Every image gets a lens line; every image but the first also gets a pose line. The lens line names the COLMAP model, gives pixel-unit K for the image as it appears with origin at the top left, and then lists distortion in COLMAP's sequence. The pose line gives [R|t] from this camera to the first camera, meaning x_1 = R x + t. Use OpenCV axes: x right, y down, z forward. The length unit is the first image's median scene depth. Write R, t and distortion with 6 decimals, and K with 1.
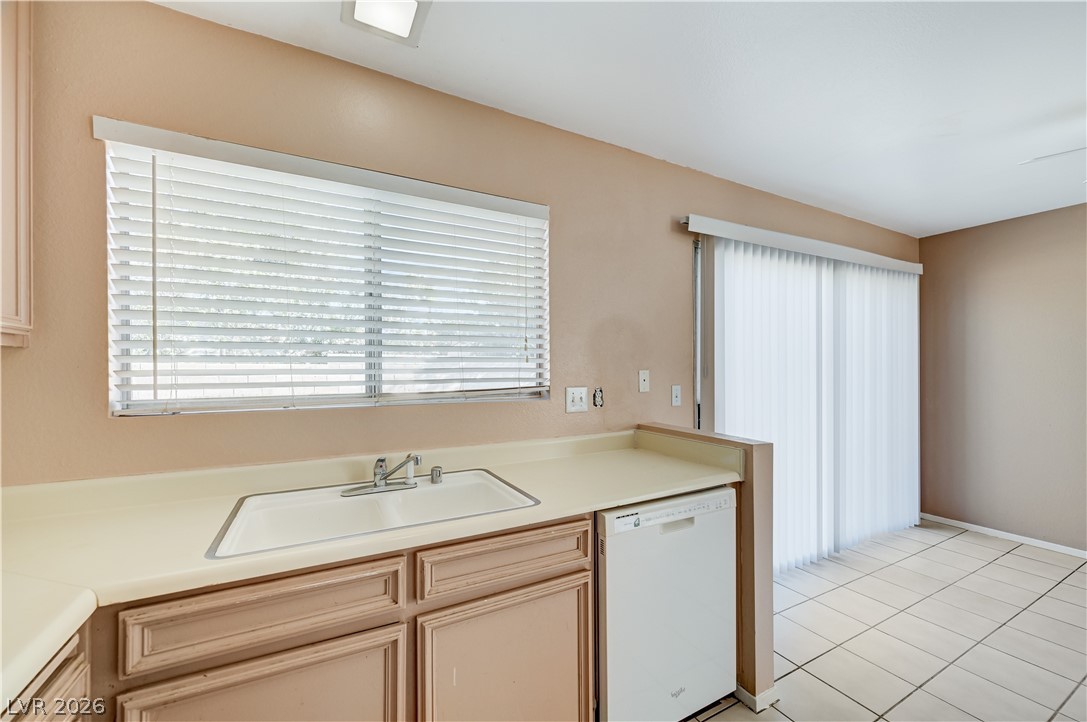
lens RADIAL K [[432.9, 0, 552.4], [0, 432.9, 367.1], [0, 0, 1]] dist [-0.004965, 0.000727]
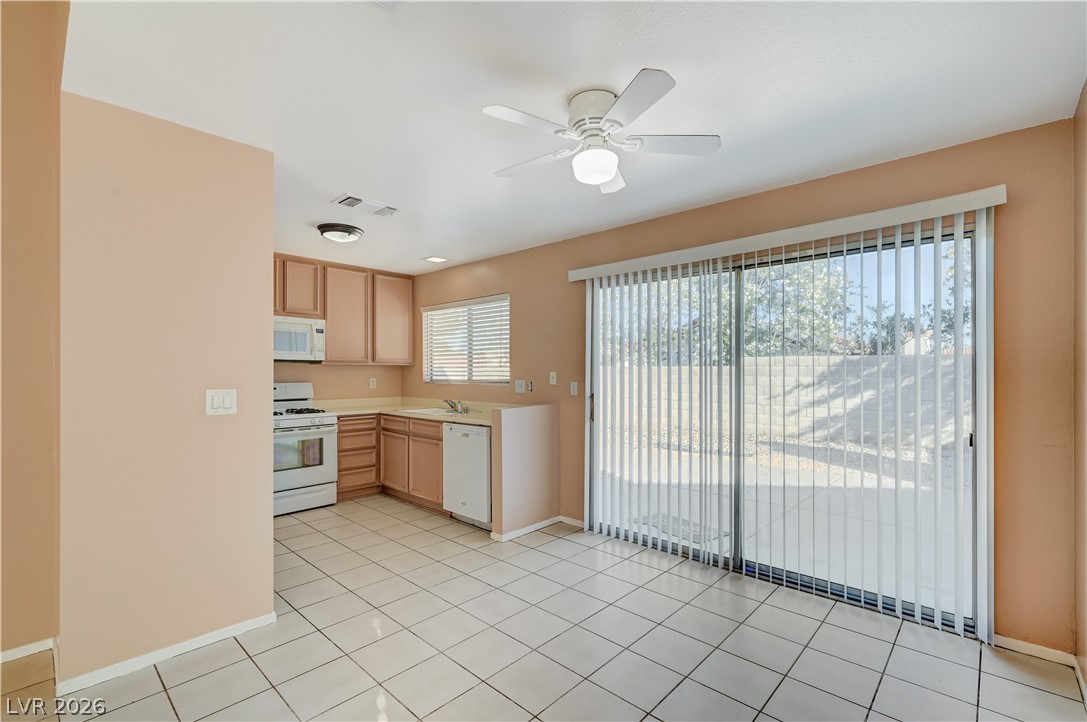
lens RADIAL K [[486.3, 0, 542.4], [0, 486.3, 370.4], [0, 0, 1]] dist [0.006959, -0.001544]
pose [[0.306352, 0.001311, -0.951917, 2.561888], [0.001493, 0.999997, 0.001857, -0.002442], [0.951917, -0.001991, 0.306349, 0.493637]]
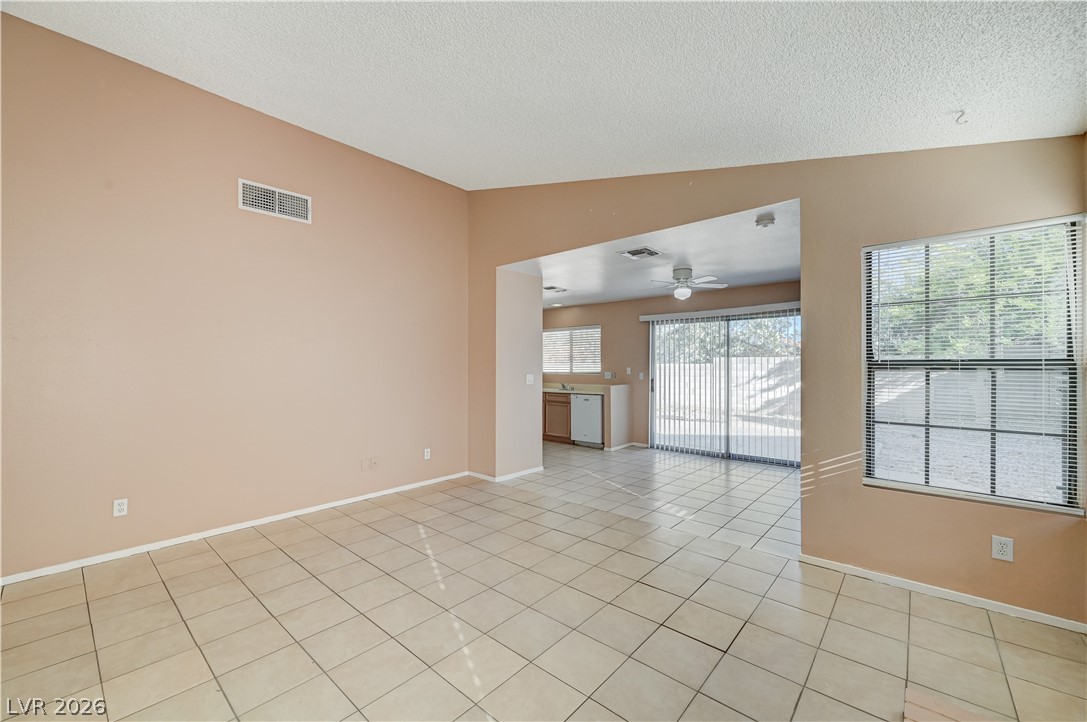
lens RADIAL K [[432.9, 0, 537.7], [0, 432.9, 363.1], [0, 0, 1]] dist [-0.004965, 0.000727]
pose [[0.323476, -0.003479, -0.946230, 3.887686], [-0.001364, 0.999990, -0.004143, -0.015903], [0.946236, 0.002631, 0.323468, -0.864446]]
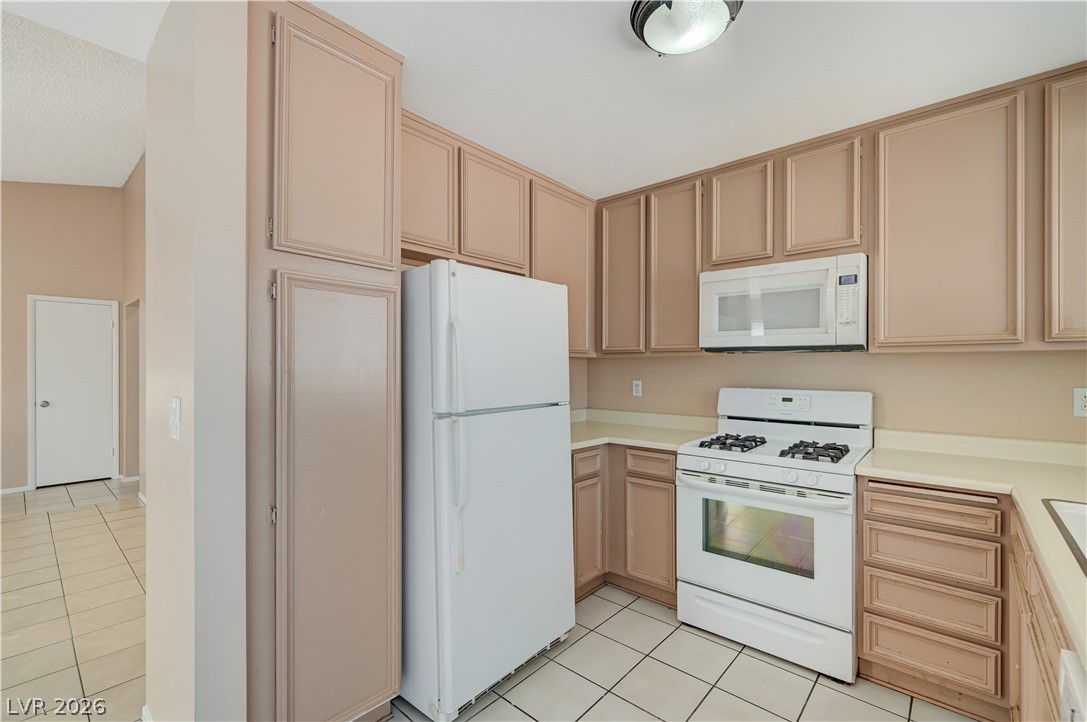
lens RADIAL K [[470.3, 0, 542.2], [0, 470.3, 367.1], [0, 0, 1]] dist [-0.001202, 0.000468]
pose [[-0.943017, 0.002296, -0.332736, 0.689367], [0.003742, 0.999986, -0.003706, 0.004671], [0.332723, -0.004740, -0.943013, 1.020022]]
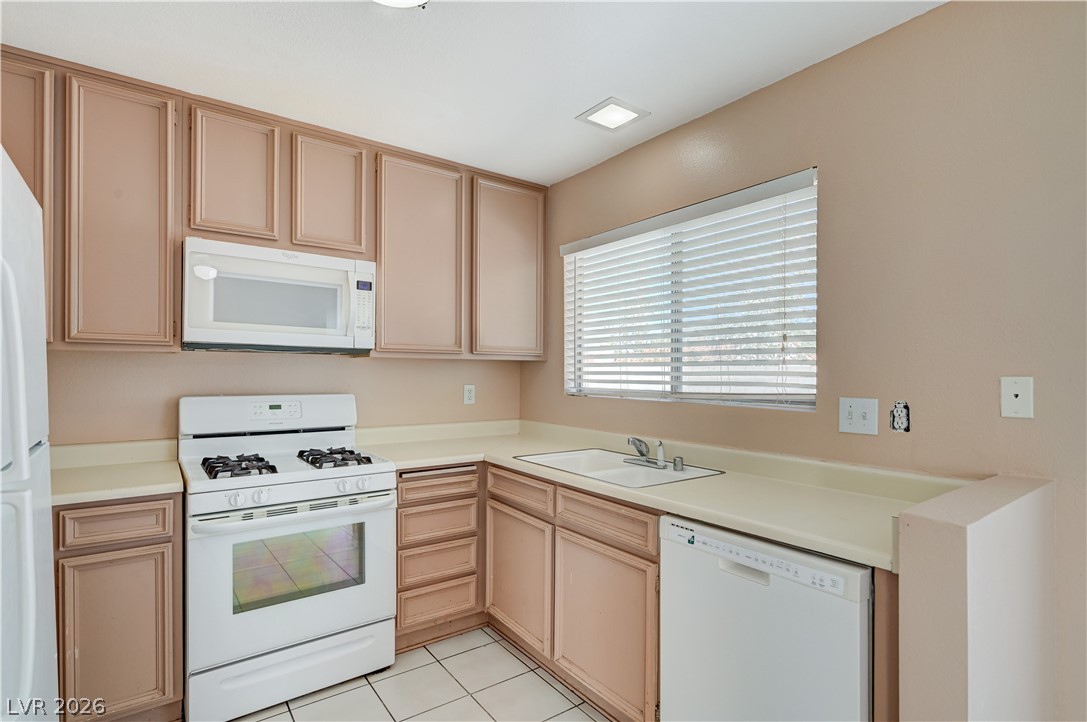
lens RADIAL K [[532.9, 0, 545.1], [0, 532.9, 374.3], [0, 0, 1]] dist [0.001086, -0.001492]
pose [[0.127494, 0.008905, -0.991799, 1.013921], [-0.002934, 0.999959, 0.008601, -0.000060], [0.991835, 0.001814, 0.127515, 0.436099]]
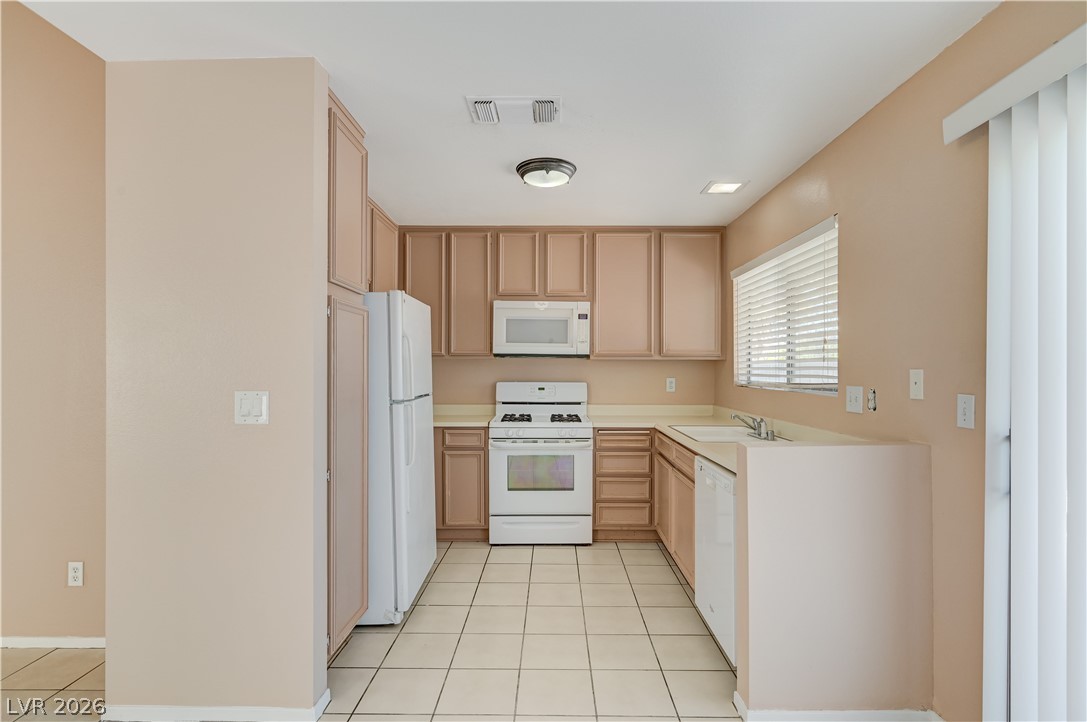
lens RADIAL K [[532.9, 0, 544.6], [0, 532.9, 368.5], [0, 0, 1]] dist [0.001086, -0.001492]
pose [[-0.494224, 0.002193, -0.869332, 1.673105], [0.002460, 0.999996, 0.001124, 0.004090], [0.869331, -0.001583, -0.494228, 1.155549]]
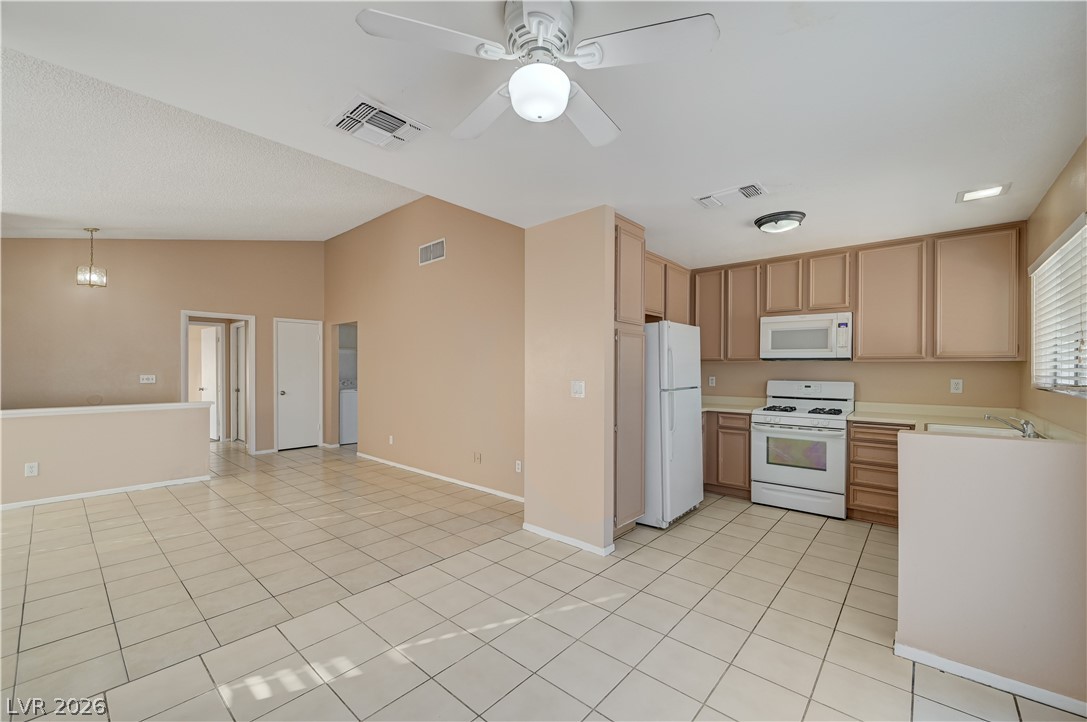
lens RADIAL K [[432.9, 0, 546.2], [0, 432.9, 371.4], [0, 0, 1]] dist [-0.004965, 0.000727]
pose [[-0.940669, 0.001944, -0.339320, 1.737207], [0.000920, 0.999995, 0.003181, 0.007344], [0.339324, 0.002680, -0.940666, 1.716548]]
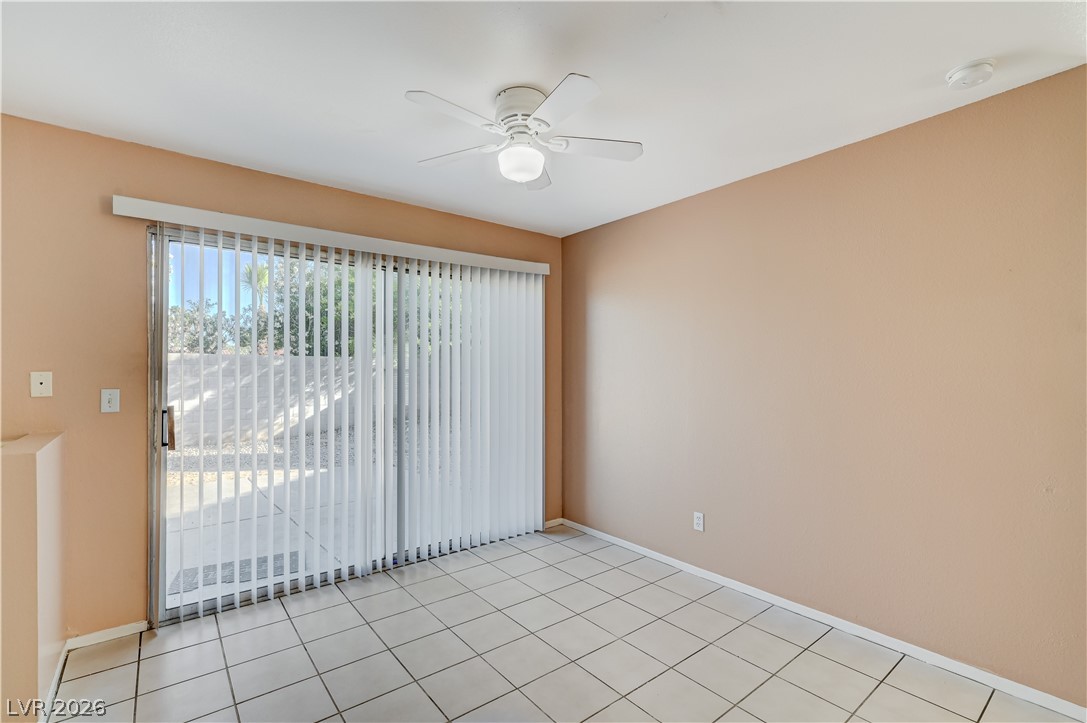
lens RADIAL K [[486.3, 0, 563.6], [0, 486.3, 368.7], [0, 0, 1]] dist [0.006959, -0.001544]
pose [[0.984618, 0.003043, 0.174694, 1.374842], [-0.002900, 0.999995, -0.001073, -0.001148], [-0.174696, 0.000549, 0.984622, -0.188730]]
